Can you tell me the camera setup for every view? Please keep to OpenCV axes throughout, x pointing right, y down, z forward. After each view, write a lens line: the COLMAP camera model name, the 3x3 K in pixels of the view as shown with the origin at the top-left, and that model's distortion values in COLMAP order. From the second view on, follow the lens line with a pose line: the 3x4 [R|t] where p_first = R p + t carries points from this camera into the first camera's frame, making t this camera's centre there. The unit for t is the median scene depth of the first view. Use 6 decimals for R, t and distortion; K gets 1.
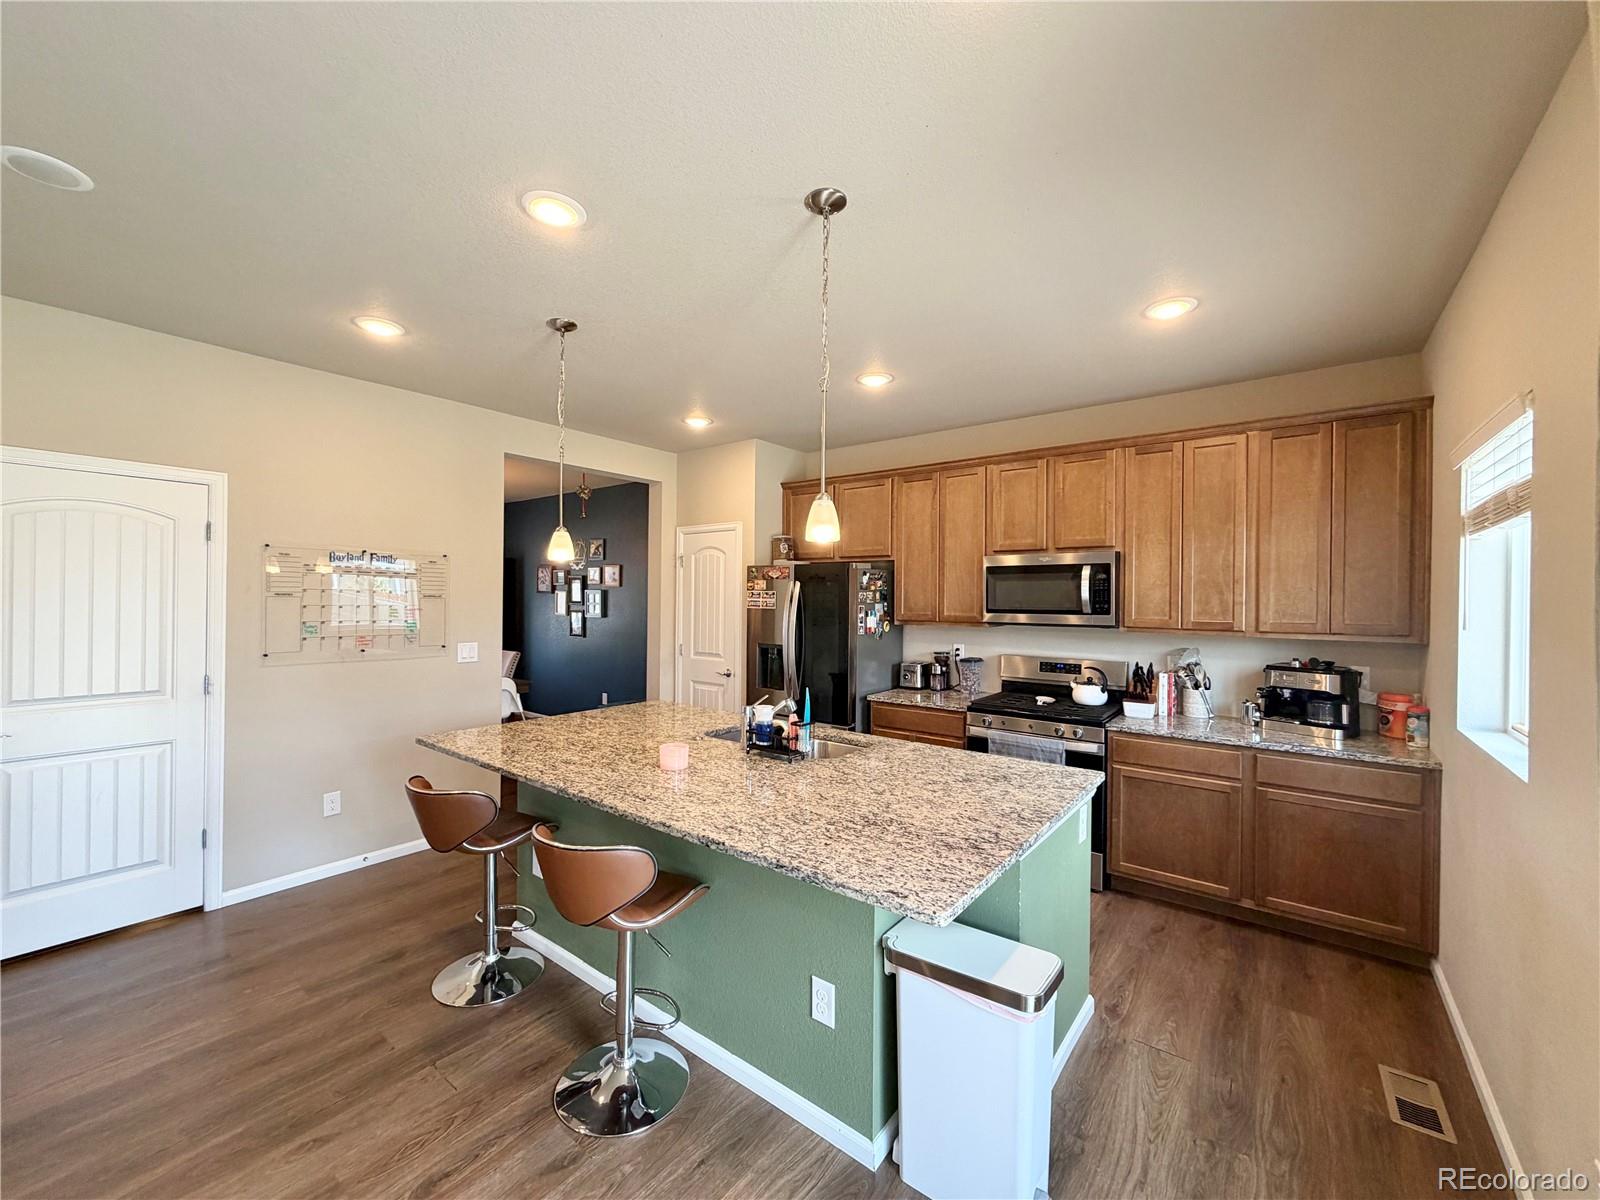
lens RADIAL K [[639.0, 0, 796.9], [0, 639.0, 599.5], [0, 0, 1]] dist [0.001174, -0.000725]
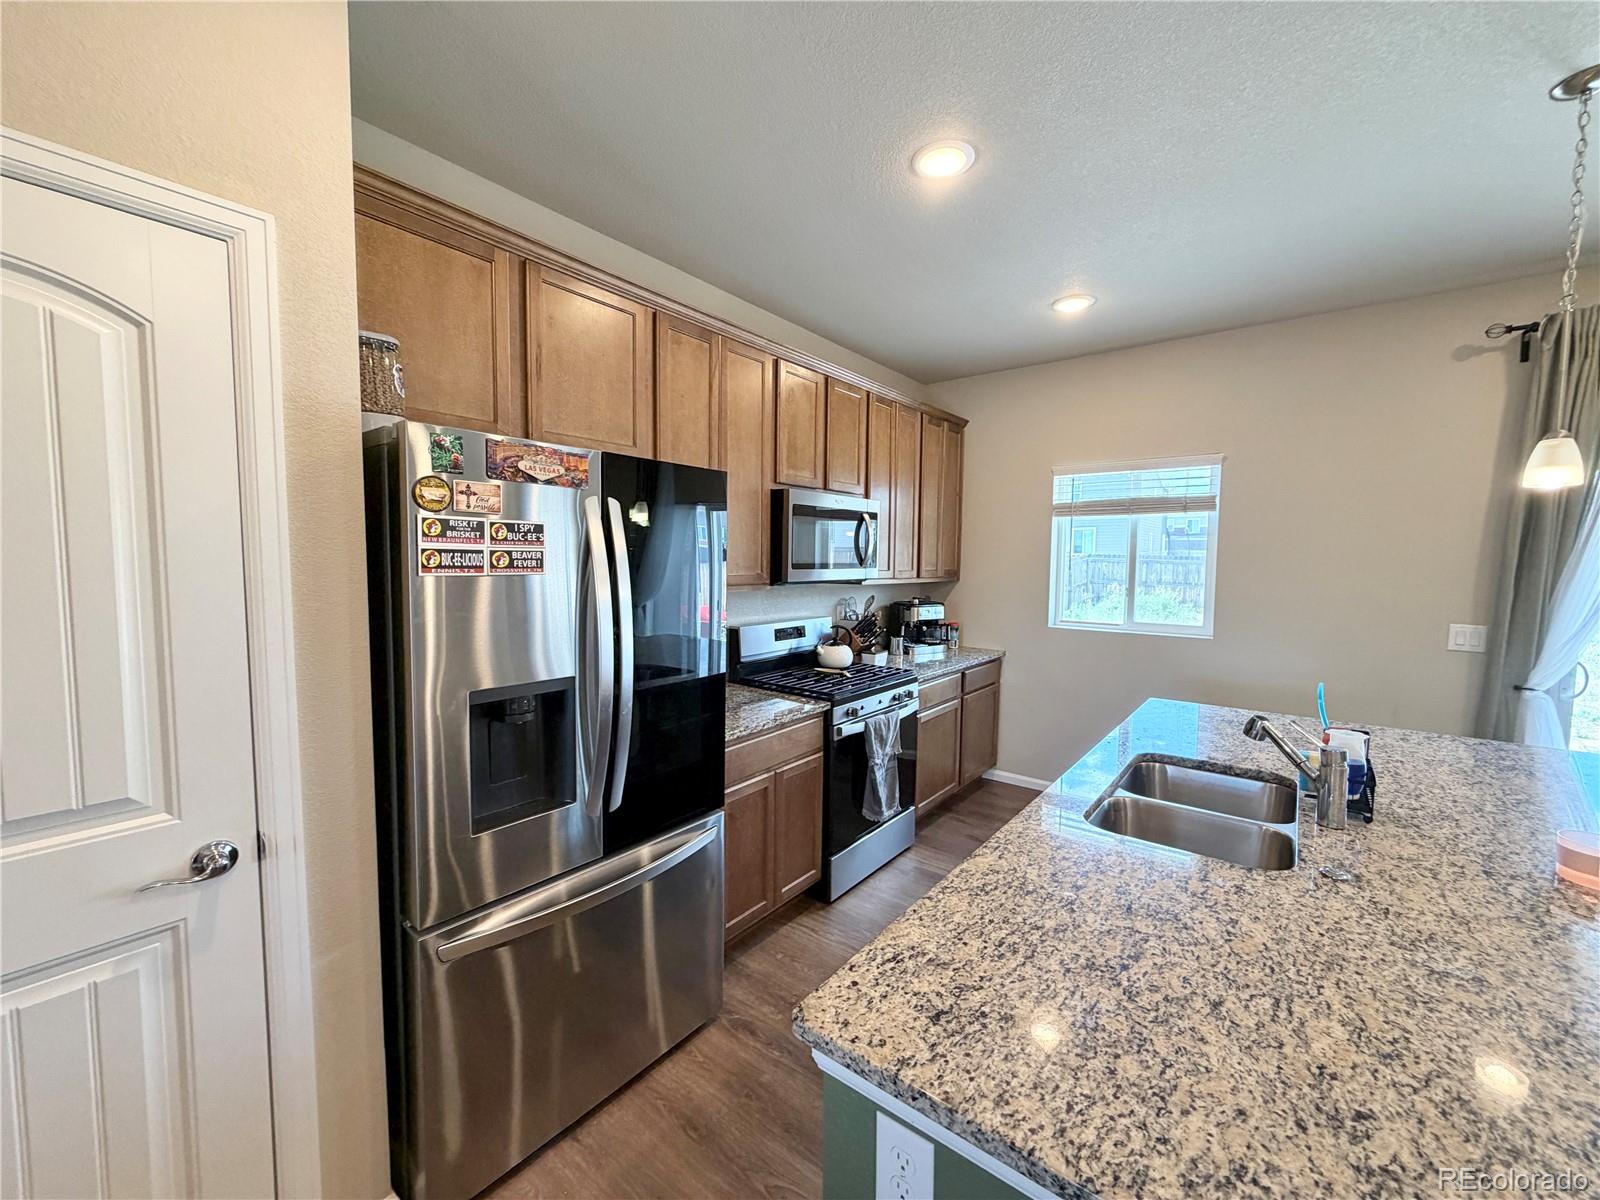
lens RADIAL K [[639.0, 0, 796.4], [0, 639.0, 598.0], [0, 0, 1]] dist [0.001174, -0.000725]
pose [[0.005669, -0.069578, 0.997560, -0.465444], [-0.005160, 0.997561, 0.069607, 0.004060], [-0.999971, -0.005542, 0.005296, 1.108534]]
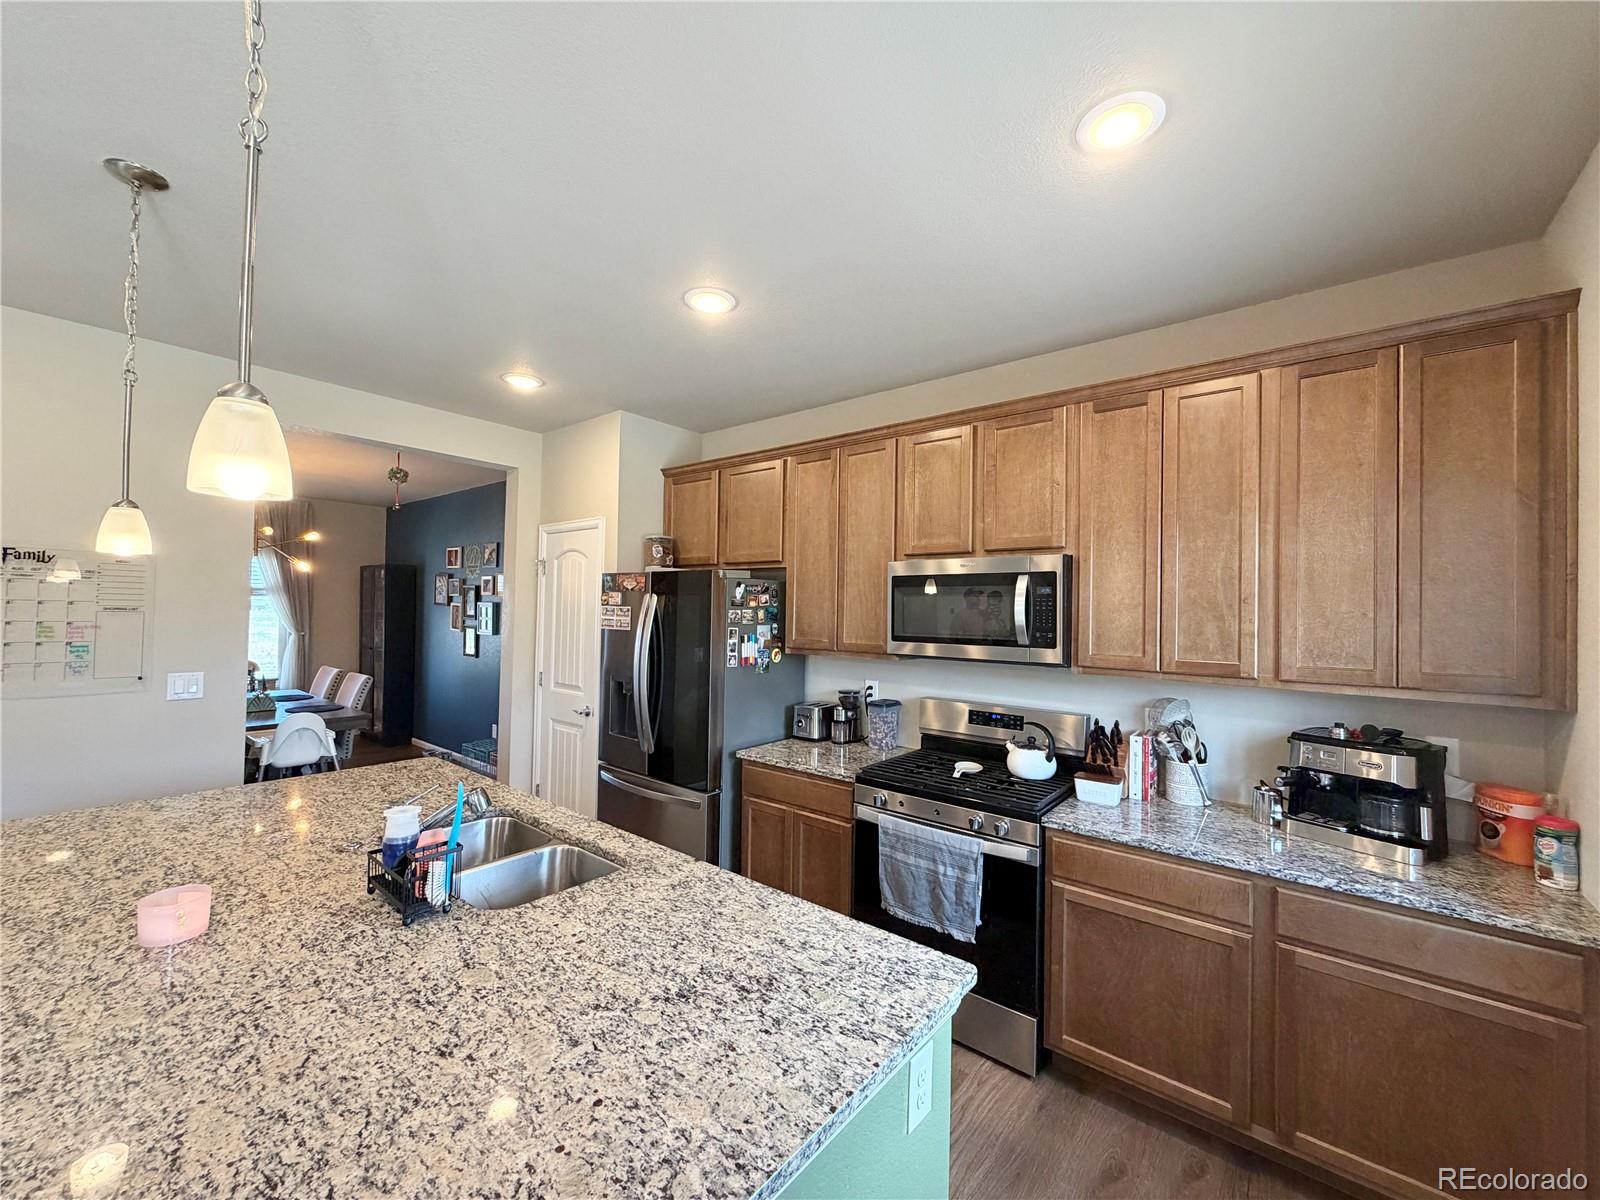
lens RADIAL K [[639.0, 0, 797.1], [0, 639.0, 599.5], [0, 0, 1]] dist [0.001174, -0.000725]
pose [[0.999705, 0.011104, -0.021587, 0.230439], [-0.011585, 0.999685, -0.022273, -0.009237], [0.021333, 0.022516, 0.999519, 0.317661]]
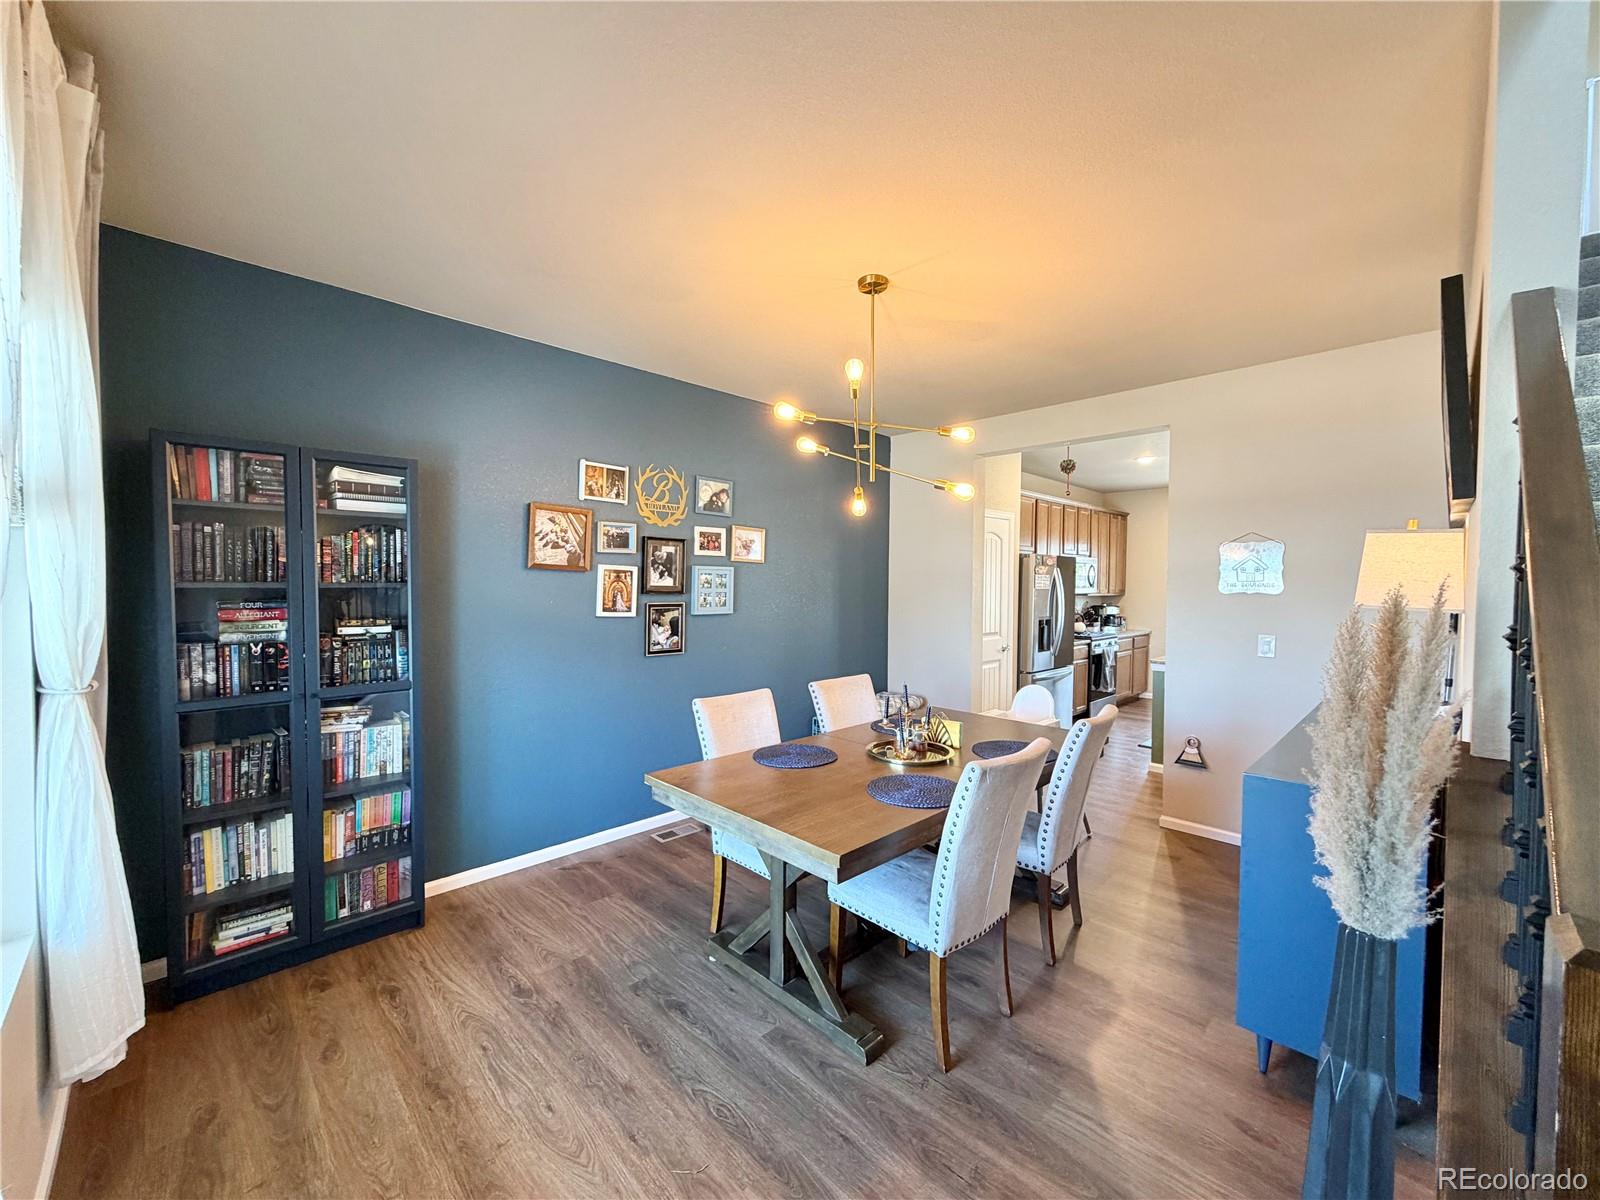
lens RADIAL K [[639.0, 0, 800.5], [0, 639.0, 596.3], [0, 0, 1]] dist [0.001174, -0.000725]
pose [[0.125366, -0.030199, 0.991651, -1.772622], [-0.000623, 0.999534, 0.030518, -0.011470], [-0.992110, -0.004444, 0.125289, 1.715292]]
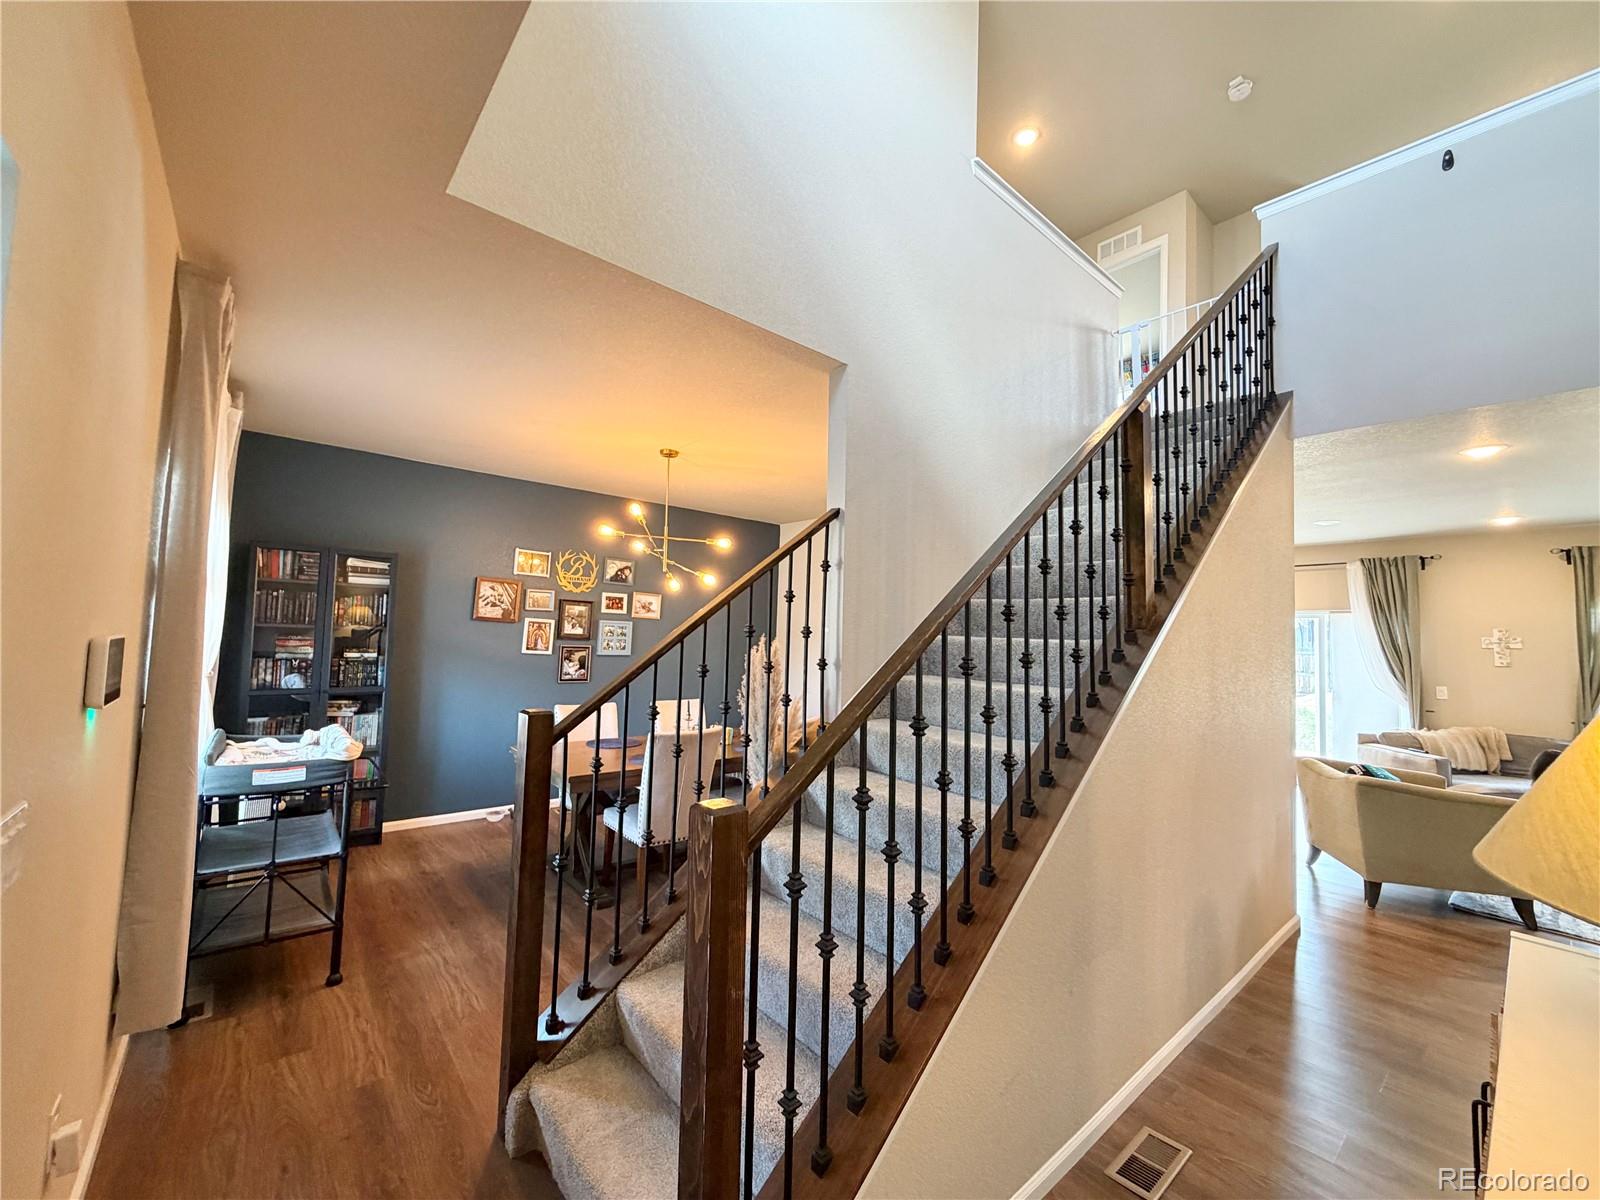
lens RADIAL K [[639.0, 0, 800.9], [0, 639.0, 594.6], [0, 0, 1]] dist [0.001174, -0.000725]
pose [[0.191305, 0.061098, 0.979627, -2.149933], [-0.026088, 0.998025, -0.057151, -0.016302], [-0.981184, -0.014623, 0.192521, 1.242336]]
